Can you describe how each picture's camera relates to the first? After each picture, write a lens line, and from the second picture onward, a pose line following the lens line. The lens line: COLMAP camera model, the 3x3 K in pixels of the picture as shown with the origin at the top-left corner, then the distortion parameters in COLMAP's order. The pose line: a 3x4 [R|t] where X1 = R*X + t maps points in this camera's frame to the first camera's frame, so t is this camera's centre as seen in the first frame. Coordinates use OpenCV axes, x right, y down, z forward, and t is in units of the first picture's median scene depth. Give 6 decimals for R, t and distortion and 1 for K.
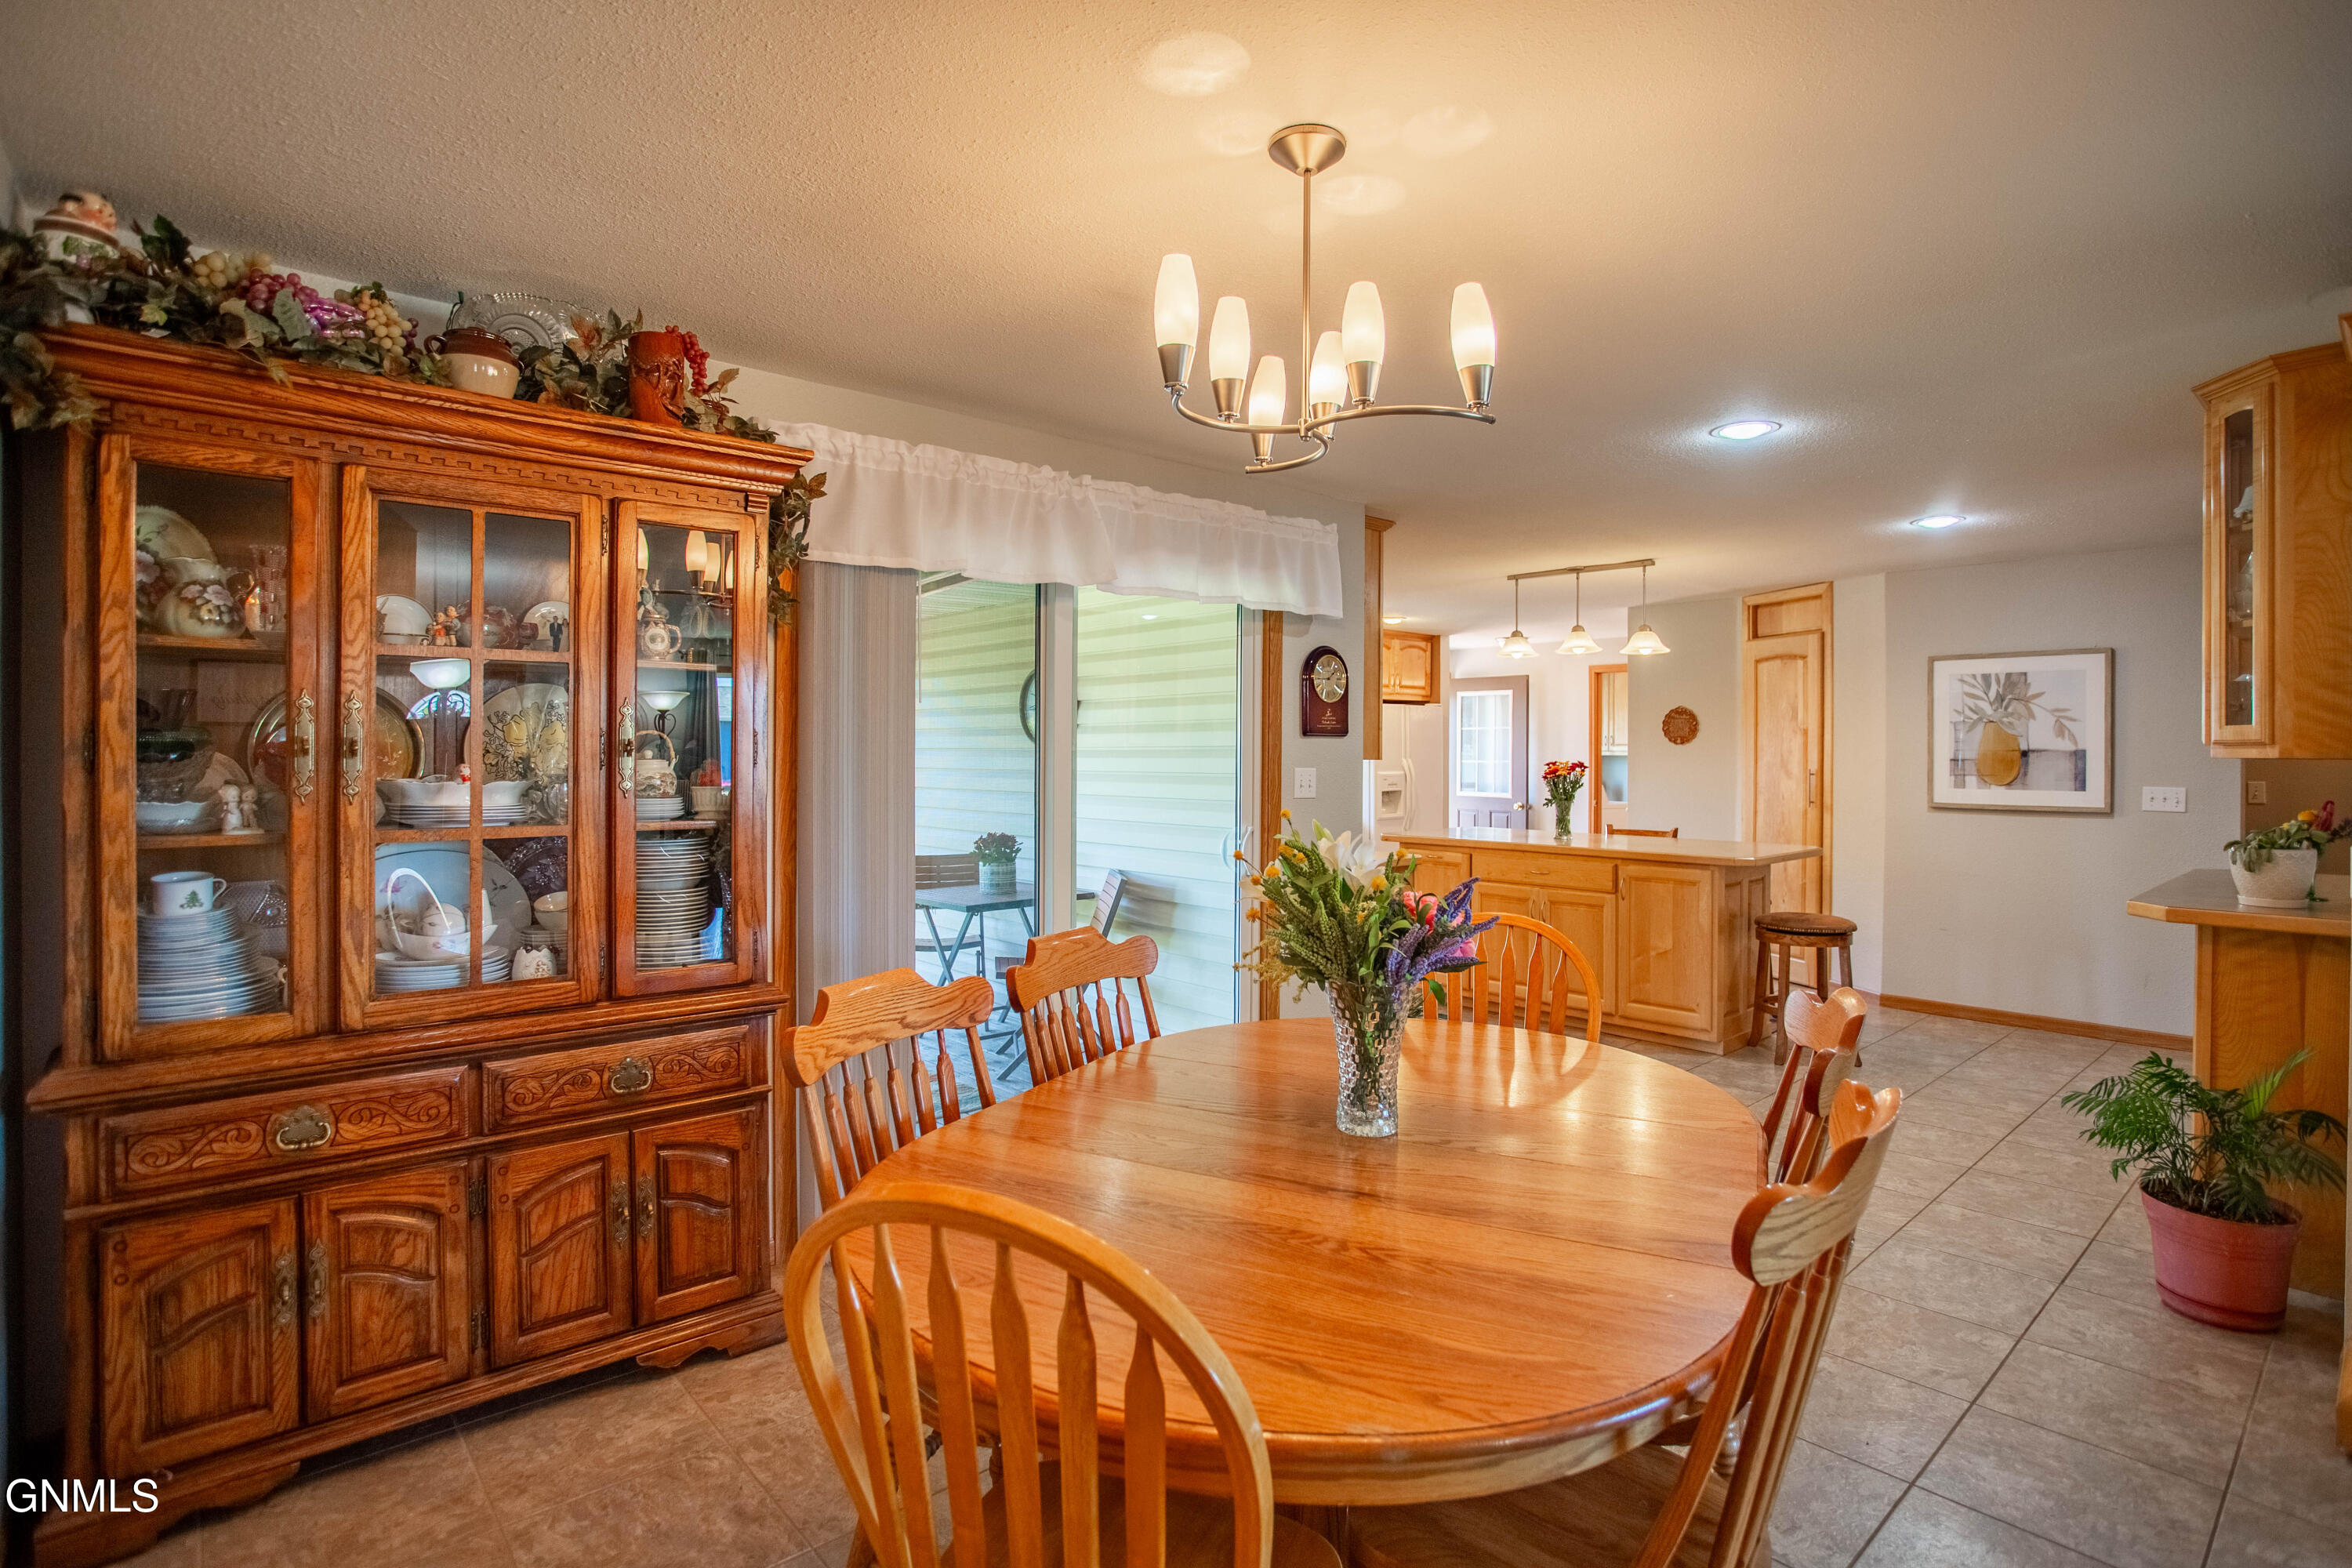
lens RADIAL K [[1149.4, 0, 1172.6], [0, 1149.4, 762.1], [0, 0, 1]] dist [-0.054914, 0.019620]
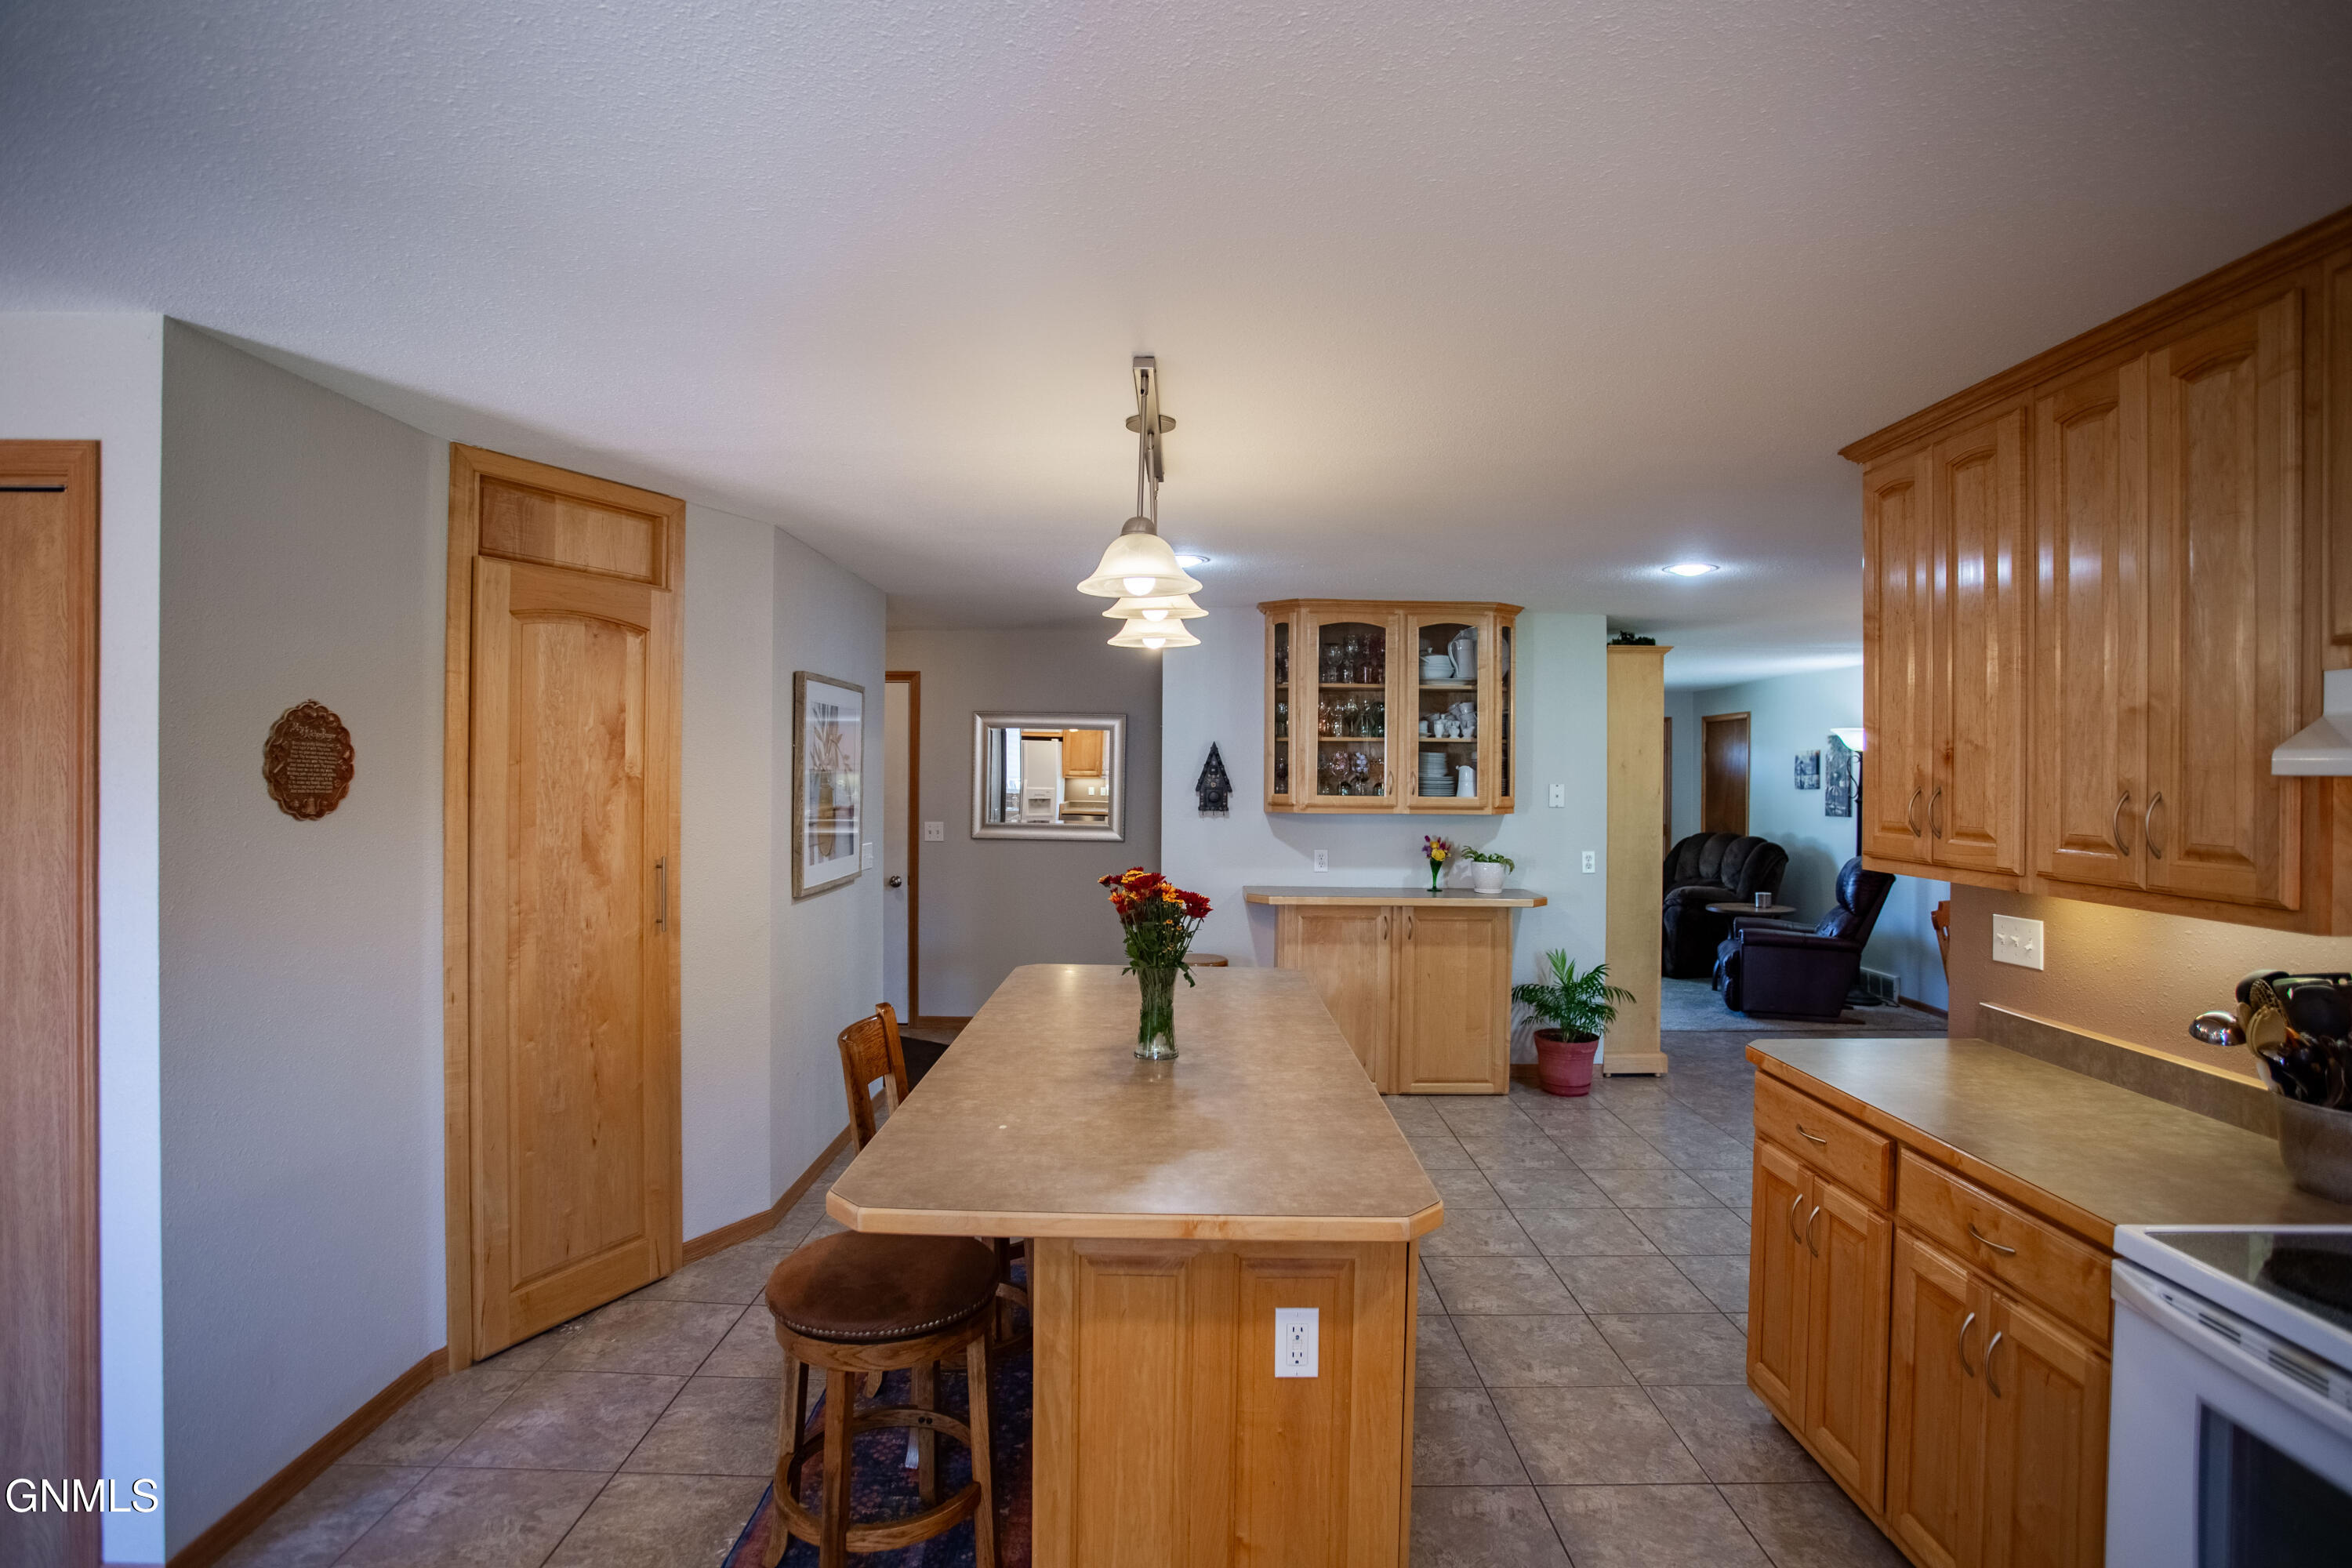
lens RADIAL K [[1149.4, 0, 1169.2], [0, 1149.4, 783.6], [0, 0, 1]] dist [-0.054914, 0.019620]
pose [[-0.746857, -0.023328, 0.664575, 0.049765], [-0.006608, 0.999596, 0.027662, -0.036199], [-0.664952, 0.016268, -0.746709, 1.087202]]
